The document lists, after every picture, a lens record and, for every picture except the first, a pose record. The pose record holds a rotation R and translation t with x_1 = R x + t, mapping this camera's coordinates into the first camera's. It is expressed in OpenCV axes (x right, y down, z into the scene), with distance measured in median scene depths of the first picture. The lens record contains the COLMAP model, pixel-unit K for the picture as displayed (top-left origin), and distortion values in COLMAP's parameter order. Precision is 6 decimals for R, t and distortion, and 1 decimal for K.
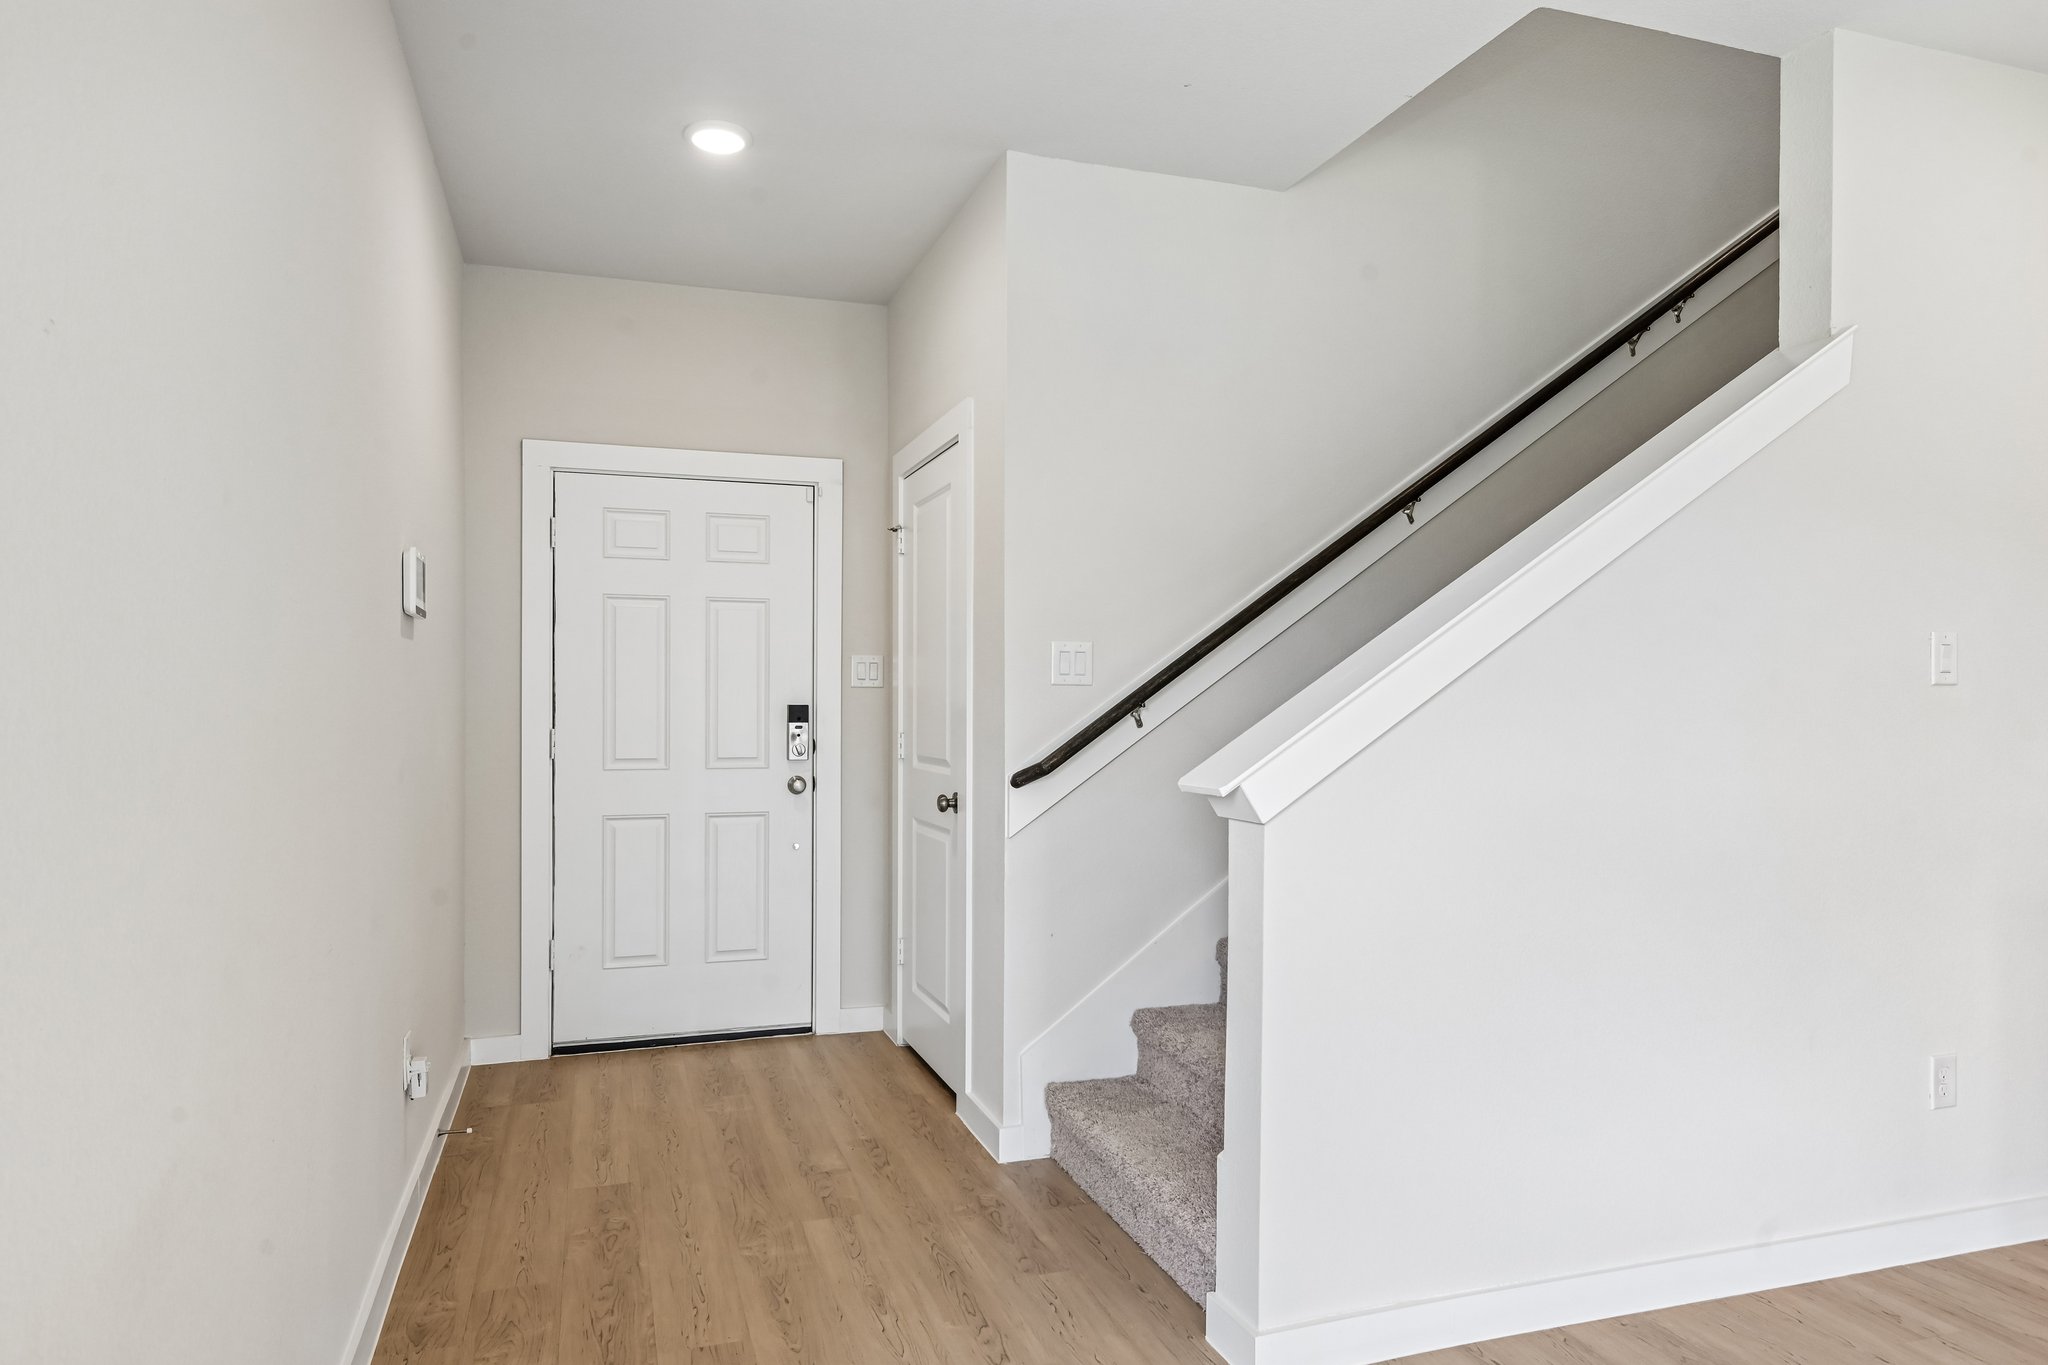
lens RADIAL K [[1207.4, 0, 975.1], [0, 1207.4, 696.7], [0, 0, 1]] dist [-0.000056, 0.000014]
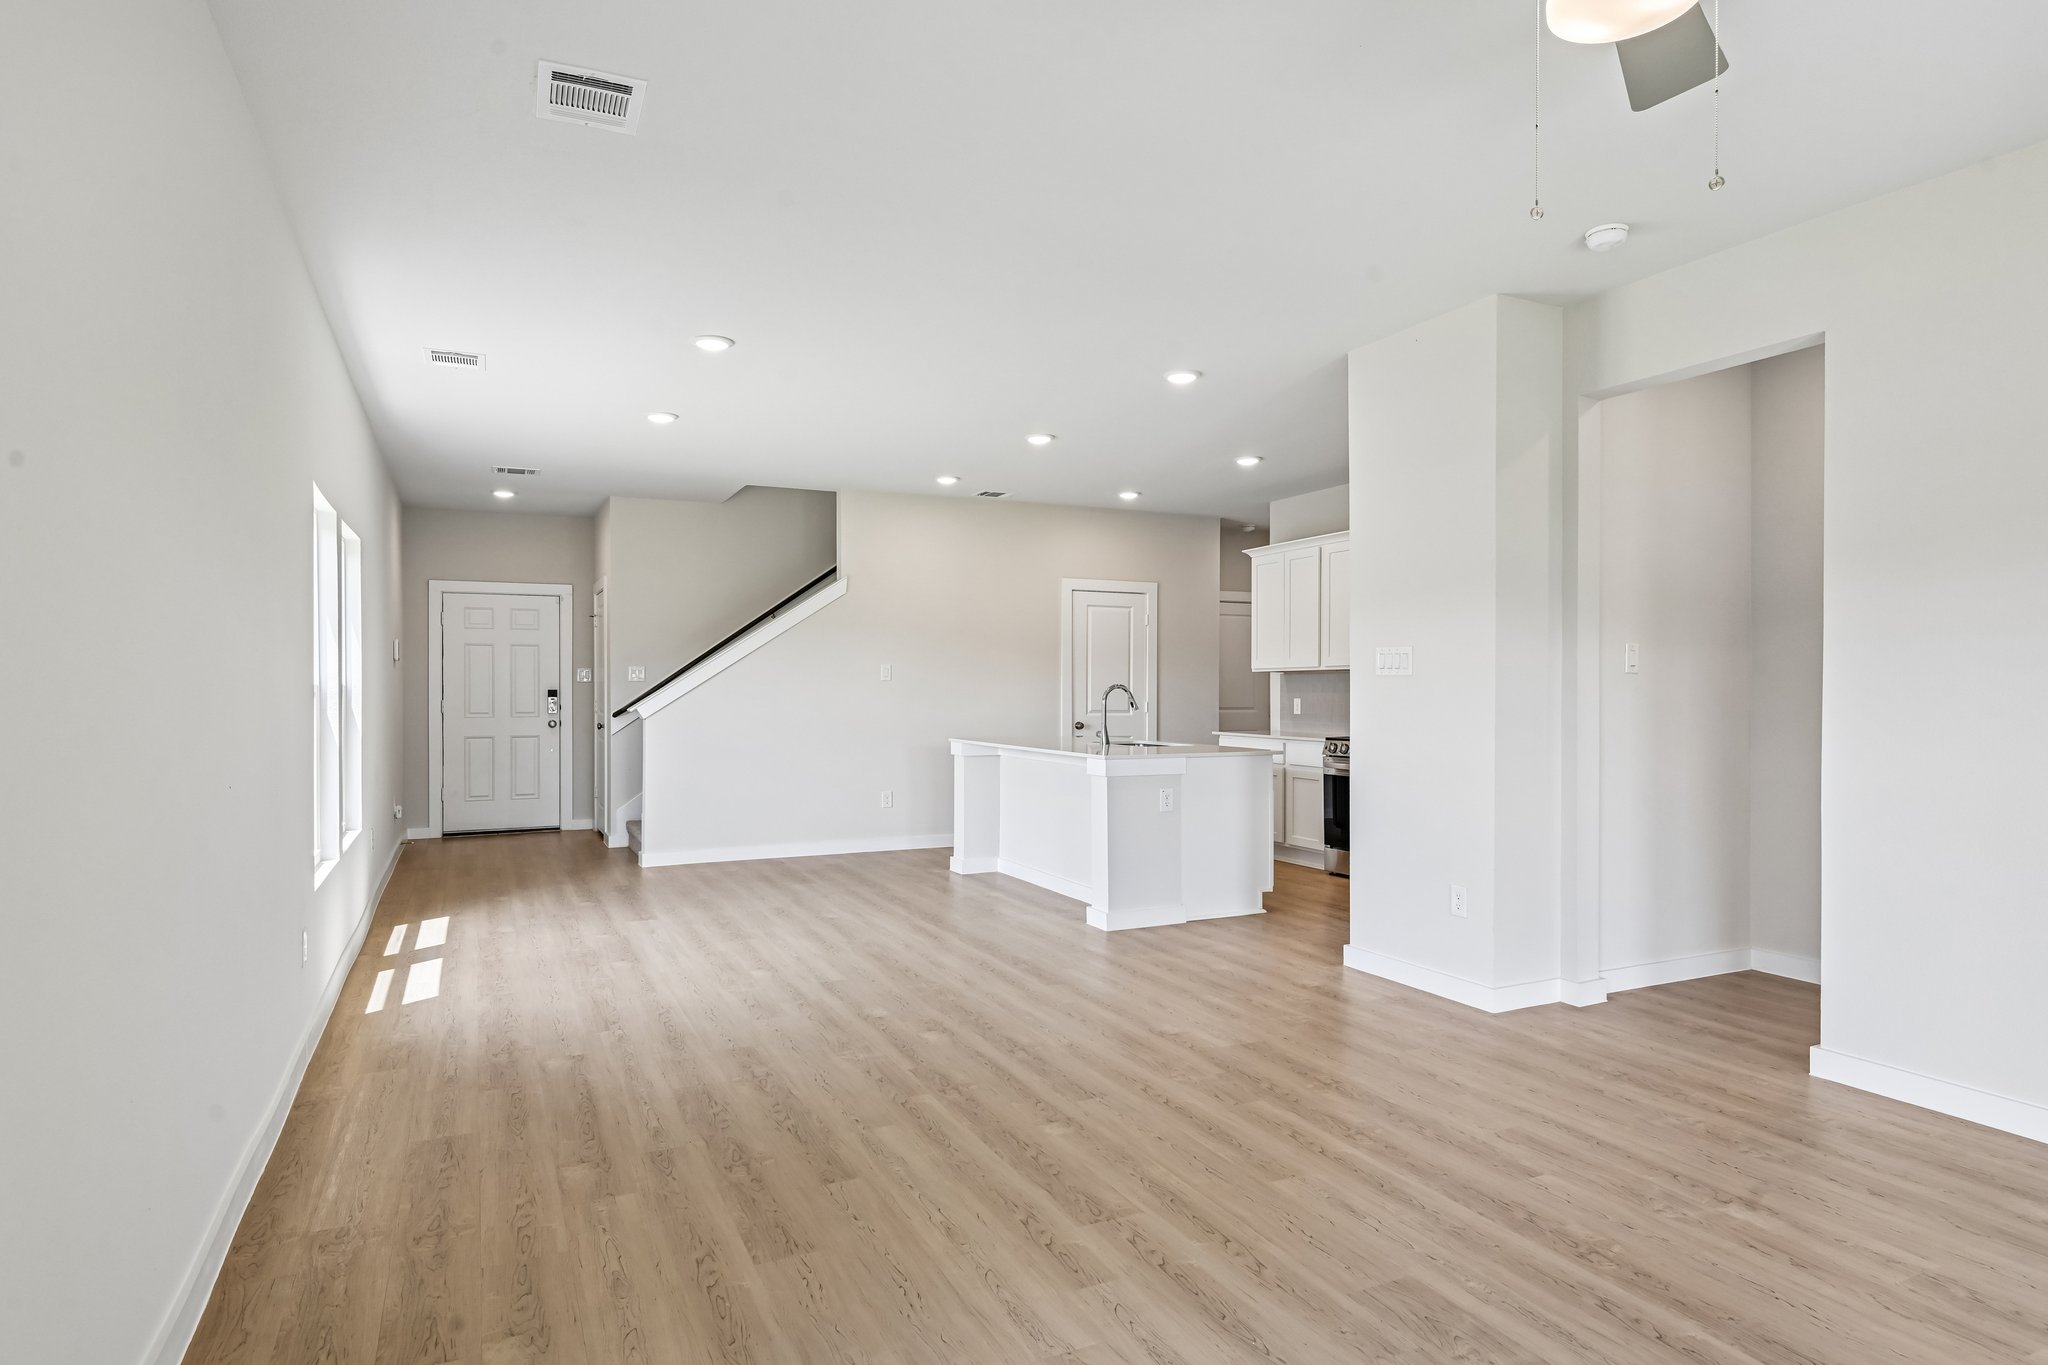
lens RADIAL K [[1197.0, 0, 1059.7], [0, 1197.0, 684.6], [0, 0, 1]] dist [-0.013830, 0.002951]
pose [[0.988543, -0.003471, 0.150900, 0.492628], [0.003261, 0.999993, 0.001636, -0.003633], [-0.150905, -0.001125, 0.988548, -1.488194]]
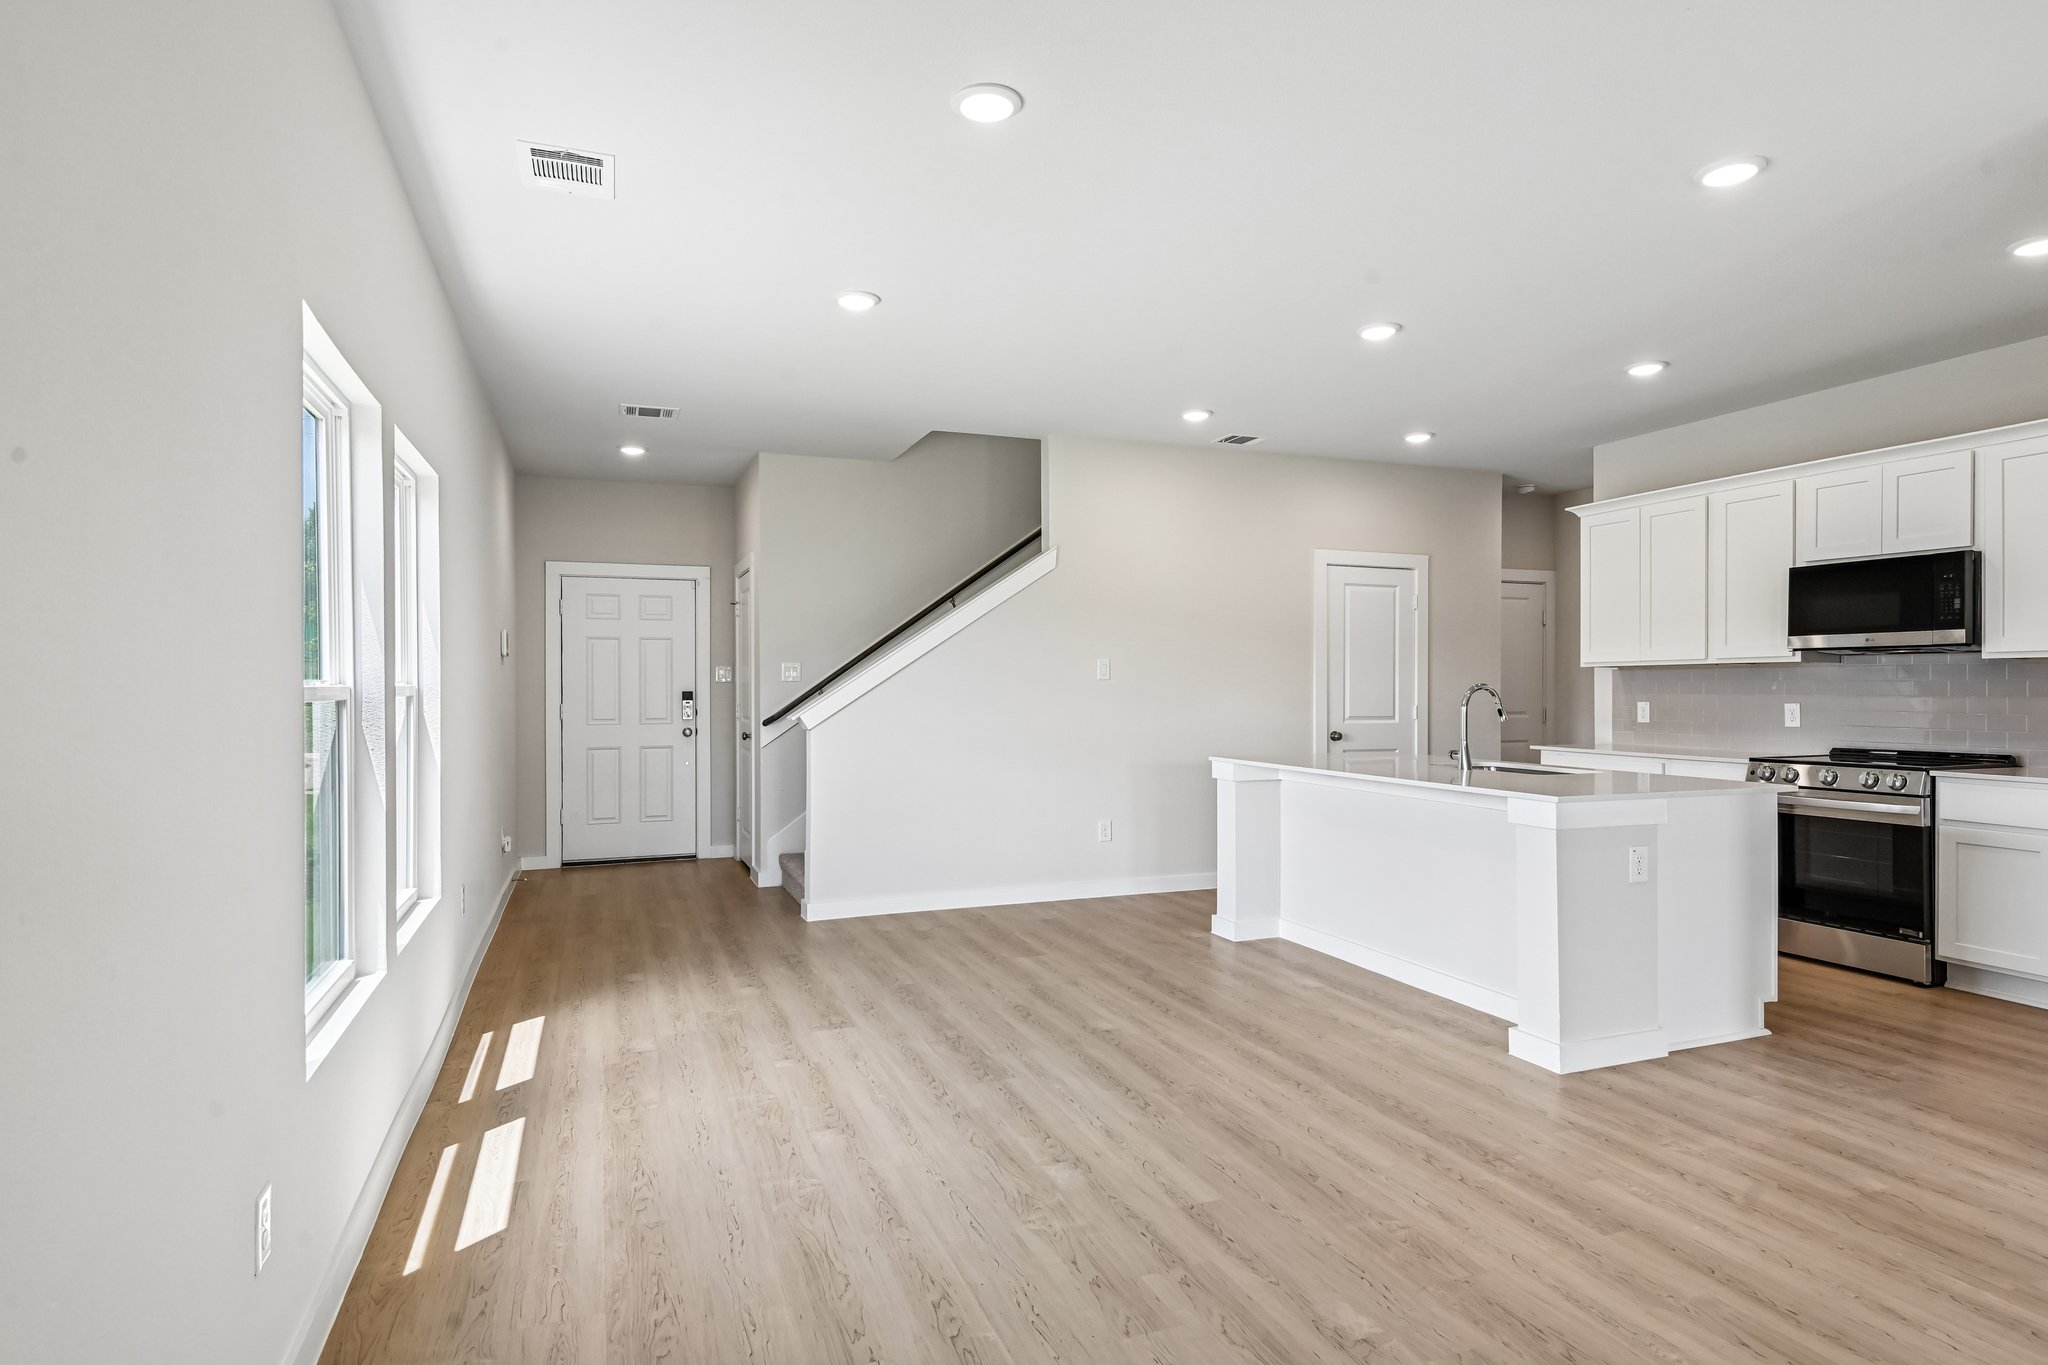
lens RADIAL K [[1134.5, 0, 1024.0], [0, 1134.5, 682.5], [0, 0, 1]] dist [0.000750, -0.016662]
pose [[0.998501, -0.005177, 0.054490, 0.311342], [0.005214, 0.999986, -0.000536, -0.004160], [-0.054487, 0.000820, 0.998514, -0.911374]]
